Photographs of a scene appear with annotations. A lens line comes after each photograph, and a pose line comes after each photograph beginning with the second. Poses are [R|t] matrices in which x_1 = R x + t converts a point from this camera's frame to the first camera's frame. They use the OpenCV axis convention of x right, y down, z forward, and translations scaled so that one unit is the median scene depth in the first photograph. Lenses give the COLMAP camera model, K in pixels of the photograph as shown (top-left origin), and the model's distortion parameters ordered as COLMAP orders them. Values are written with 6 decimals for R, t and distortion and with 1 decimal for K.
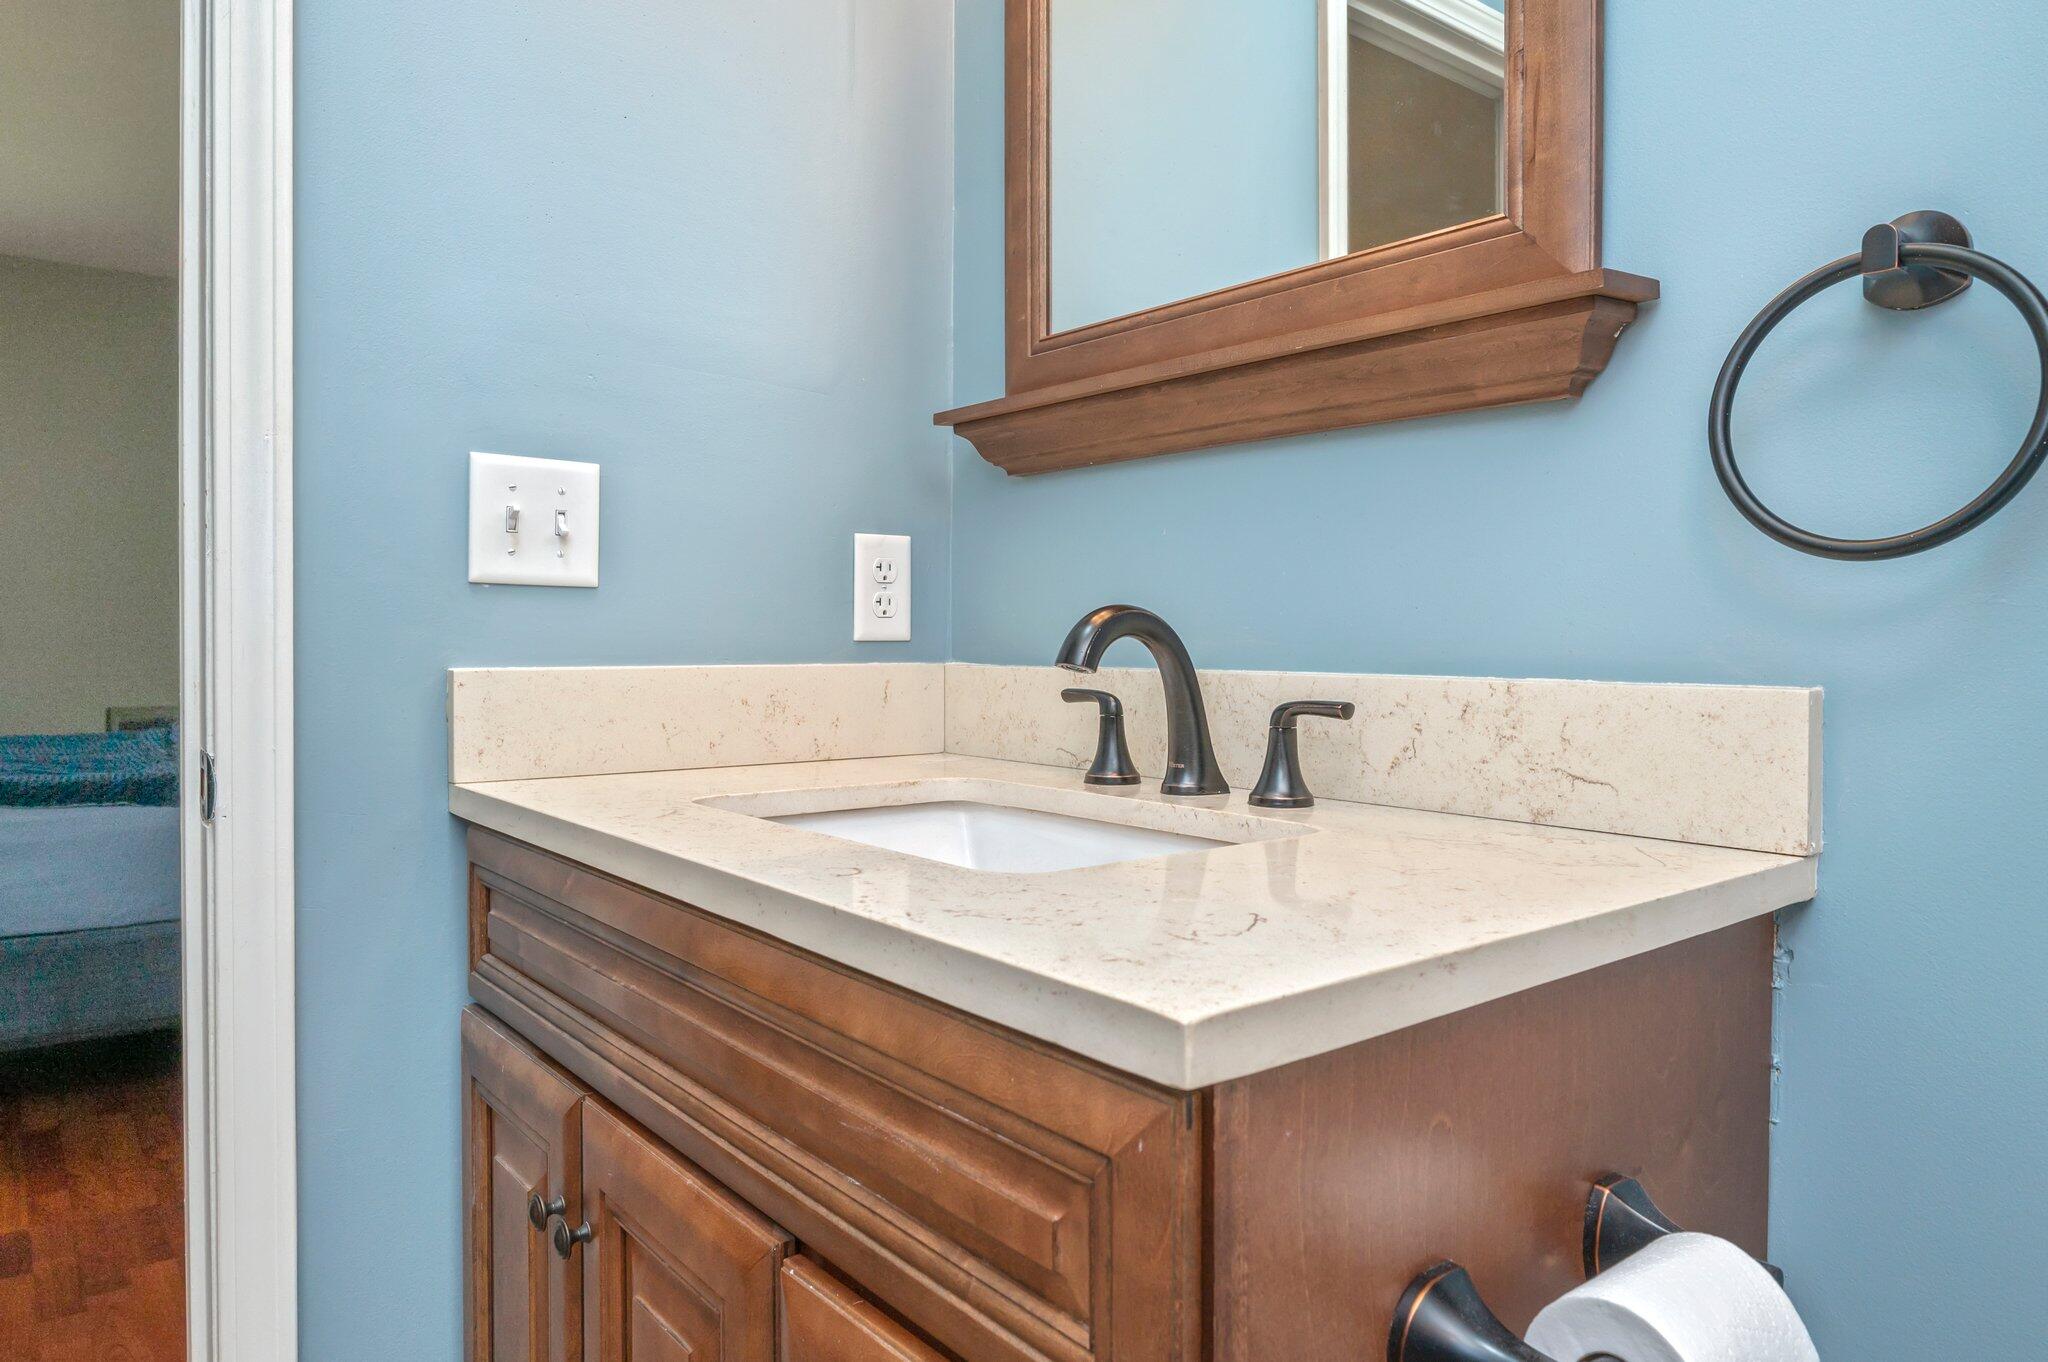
lens RADIAL K [[1306.0, 0, 1022.1], [0, 1306.0, 626.0], [0, 0, 1]] dist [0.041469, -0.000072]
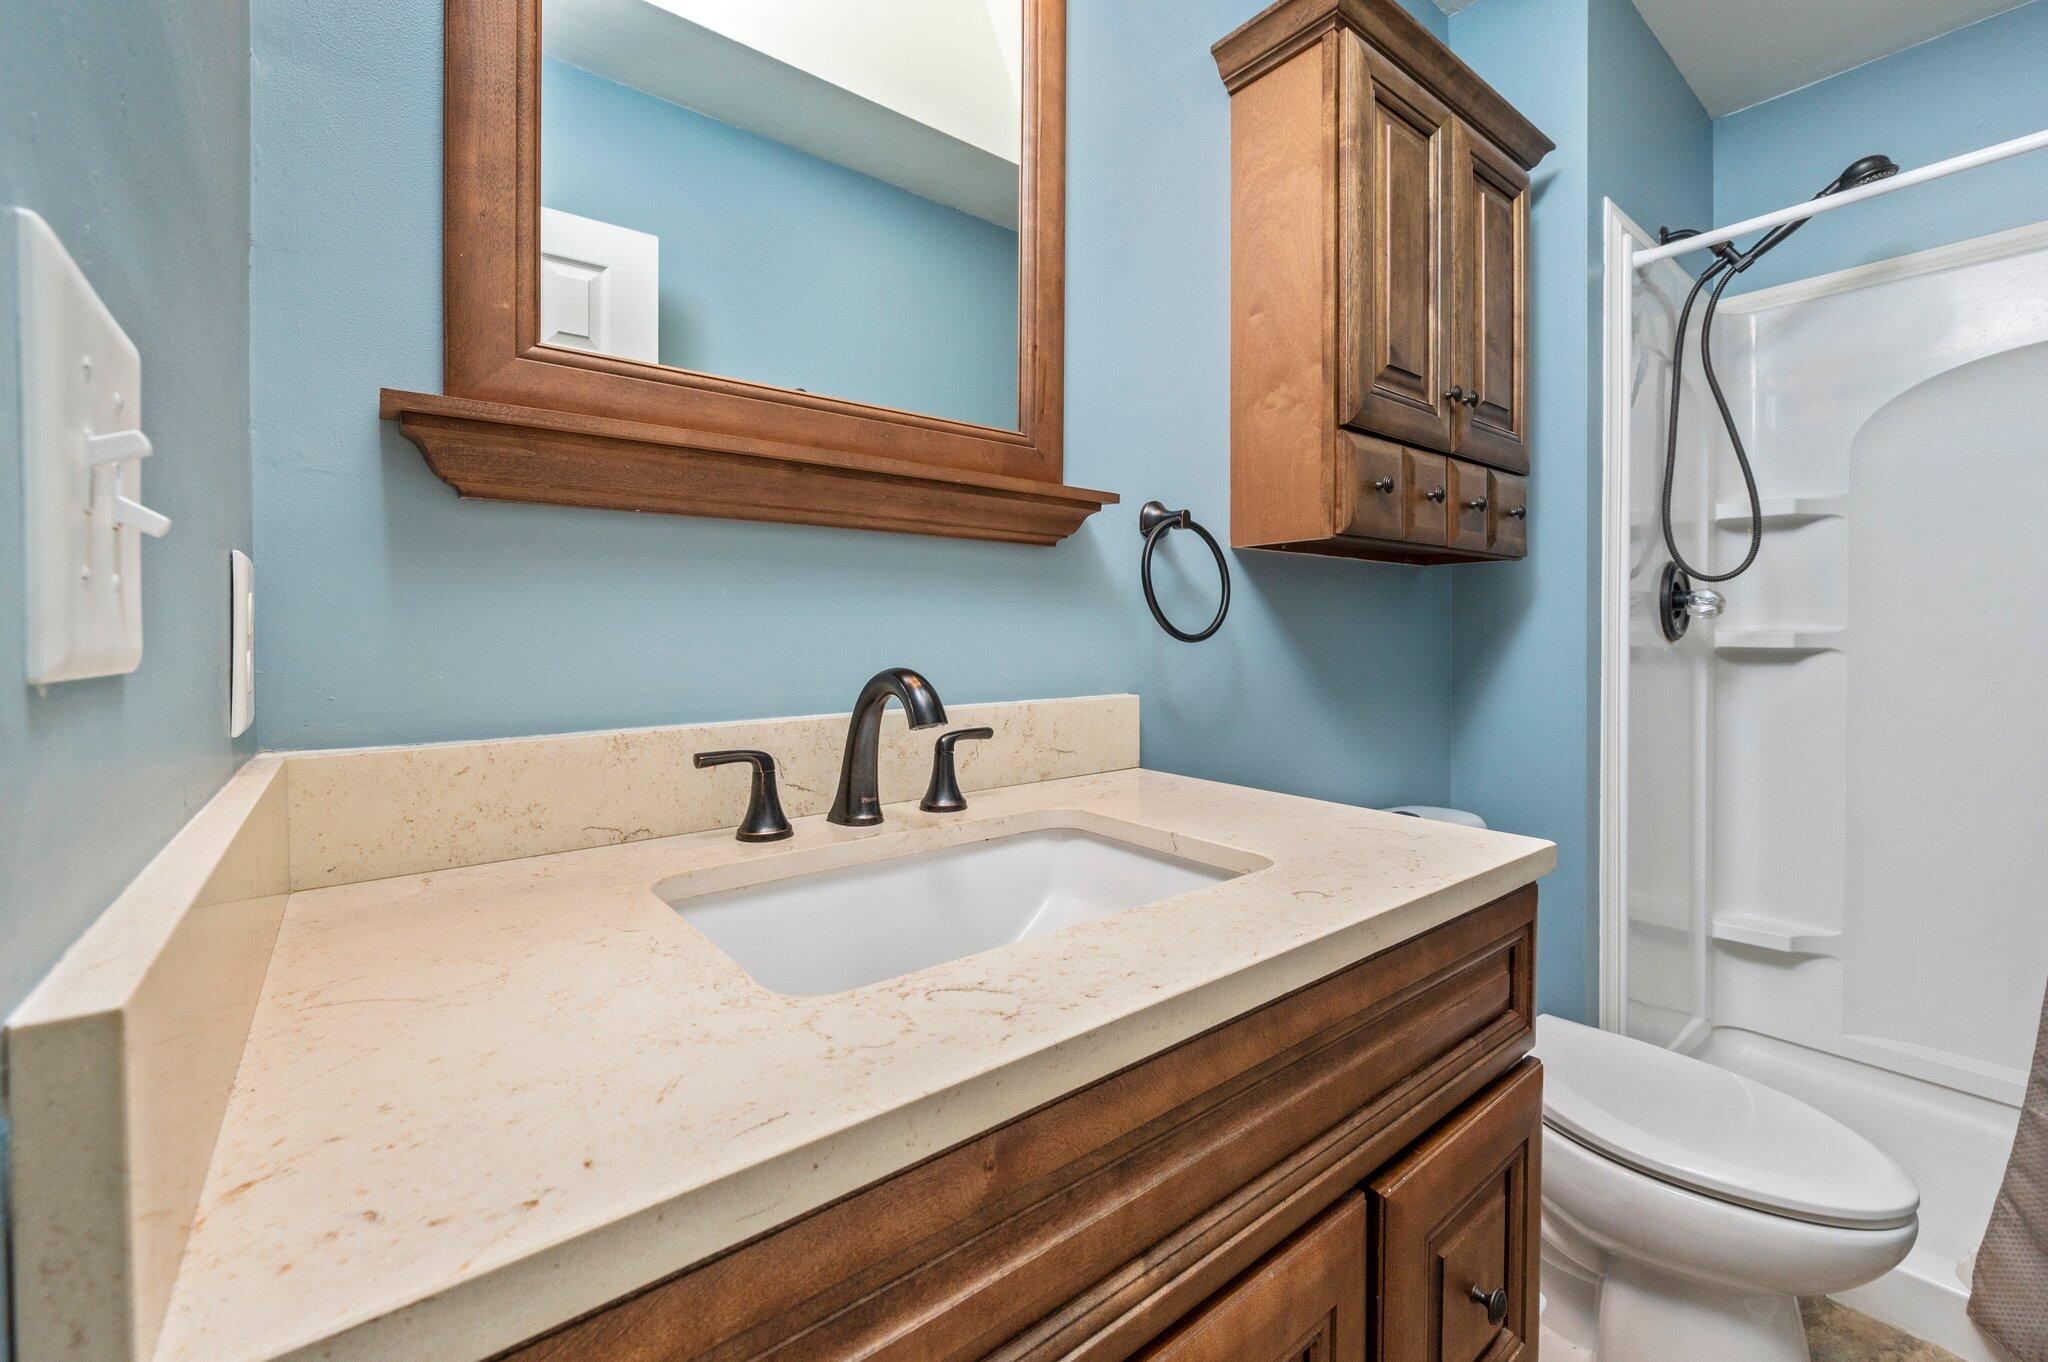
lens RADIAL K [[847.3, 0, 1016.3], [0, 847.3, 637.3], [0, 0, 1]] dist [0.000061, -0.000041]
pose [[0.003286, -0.007746, 0.999965, -0.632205], [0.005377, 0.999956, 0.007728, -0.045797], [-0.999980, 0.005351, 0.003328, 0.846886]]
